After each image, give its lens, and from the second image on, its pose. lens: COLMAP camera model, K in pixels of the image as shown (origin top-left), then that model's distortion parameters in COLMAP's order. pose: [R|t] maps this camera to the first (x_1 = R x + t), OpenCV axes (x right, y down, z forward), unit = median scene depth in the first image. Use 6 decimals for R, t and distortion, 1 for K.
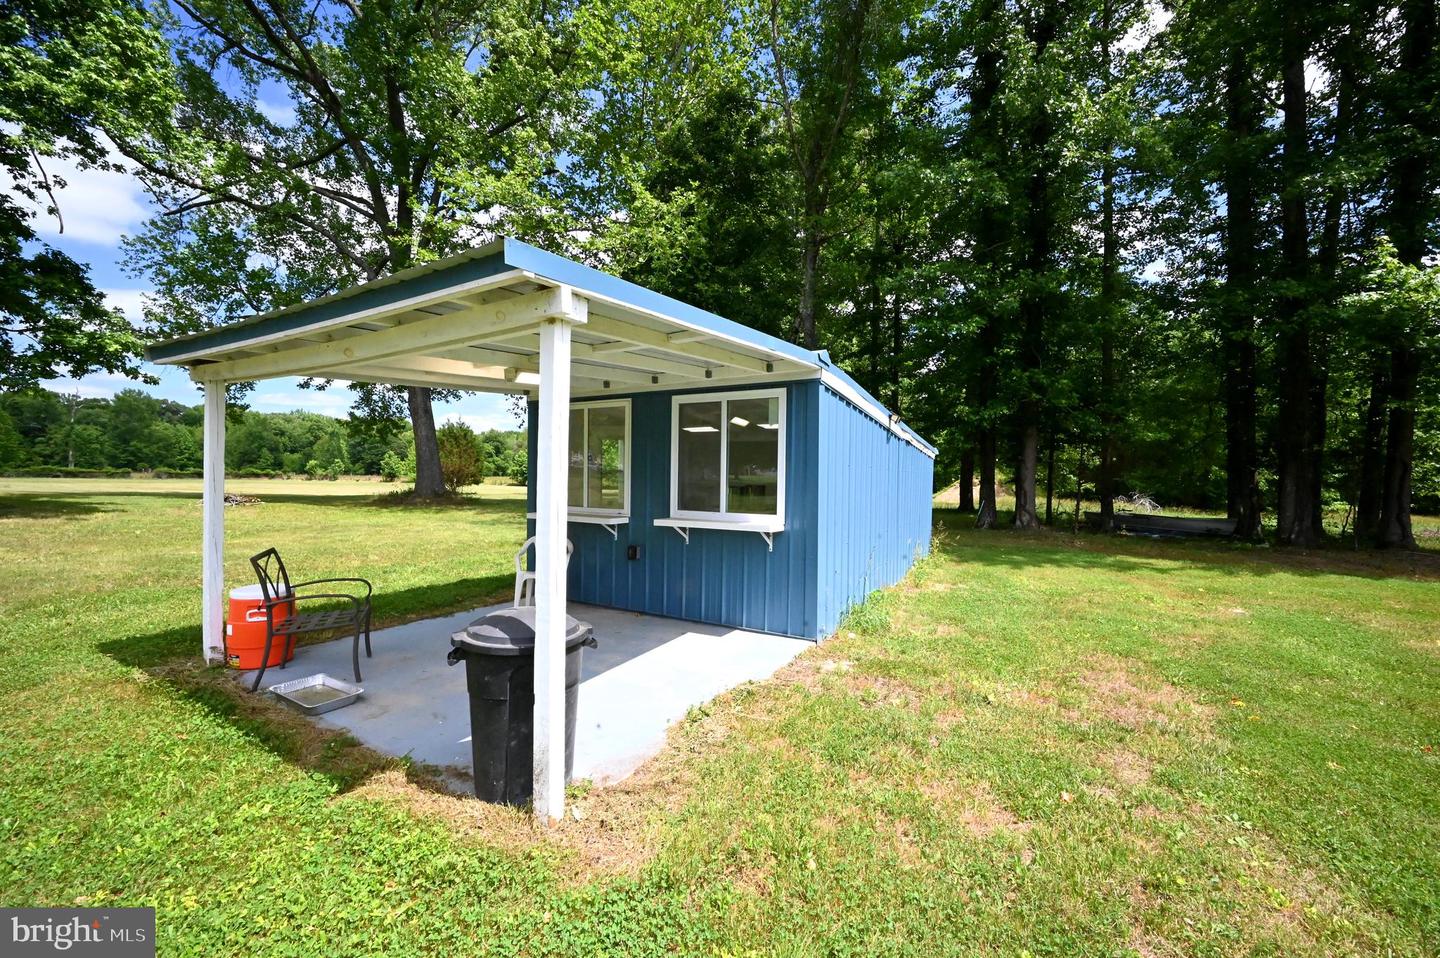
lens RADIAL K [[571.6, 0, 720.8], [0, 571.6, 484.2], [0, 0, 1]] dist [-0.002235, 0.000268]
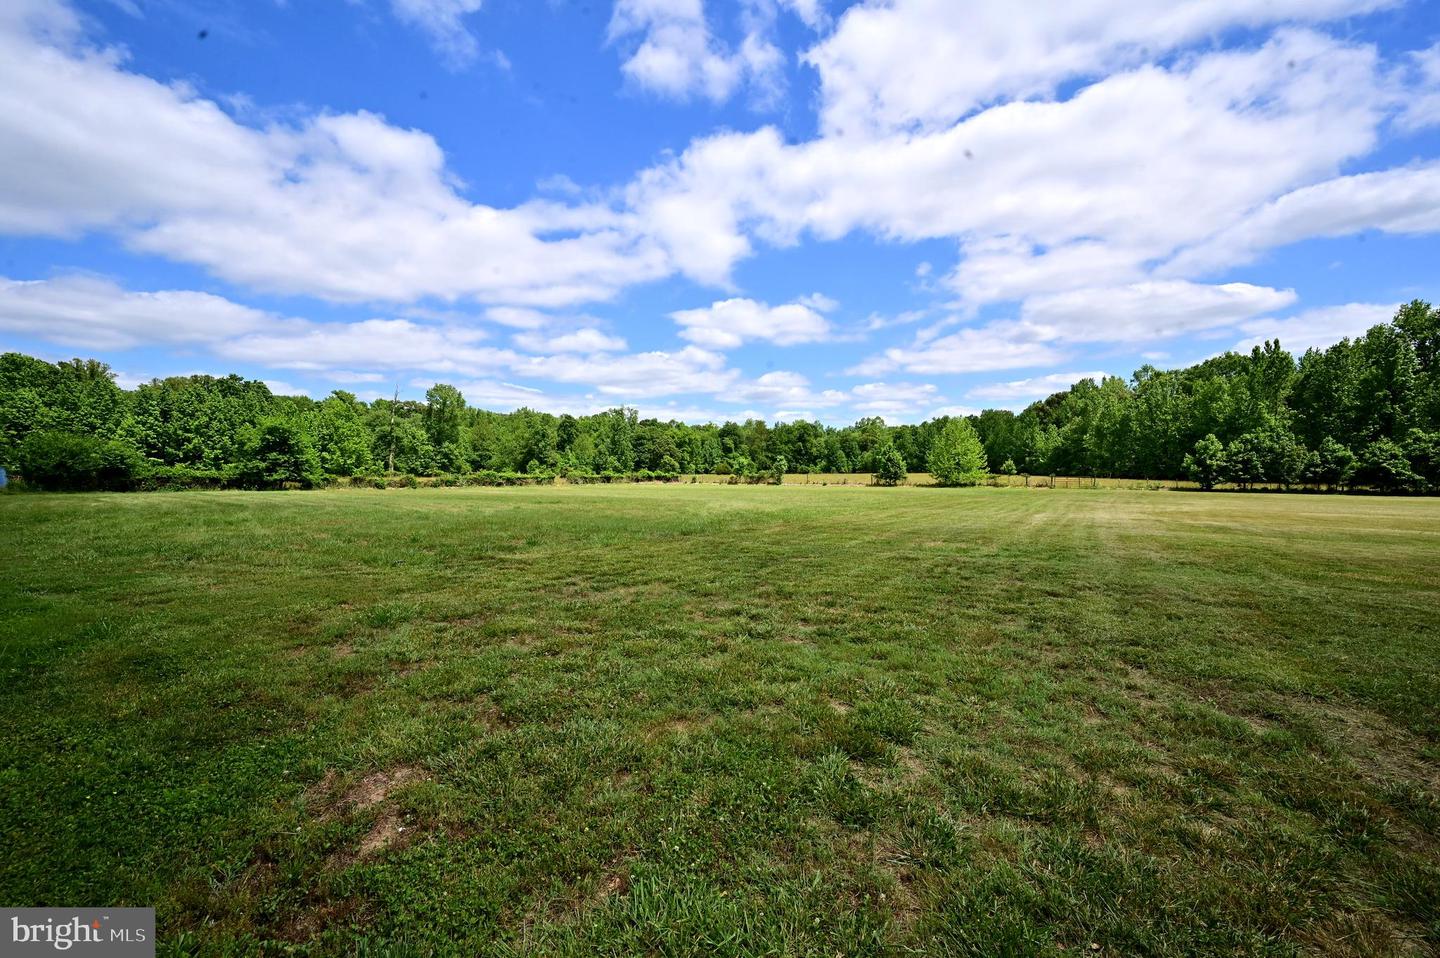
lens RADIAL K [[571.6, 0, 722.9], [0, 571.6, 477.3], [0, 0, 1]] dist [-0.002235, 0.000268]
pose [[0.985418, -0.013168, -0.169643, -0.832094], [0.012564, 0.999910, -0.004632, -0.017609], [0.169689, 0.002433, 0.985495, 0.335581]]
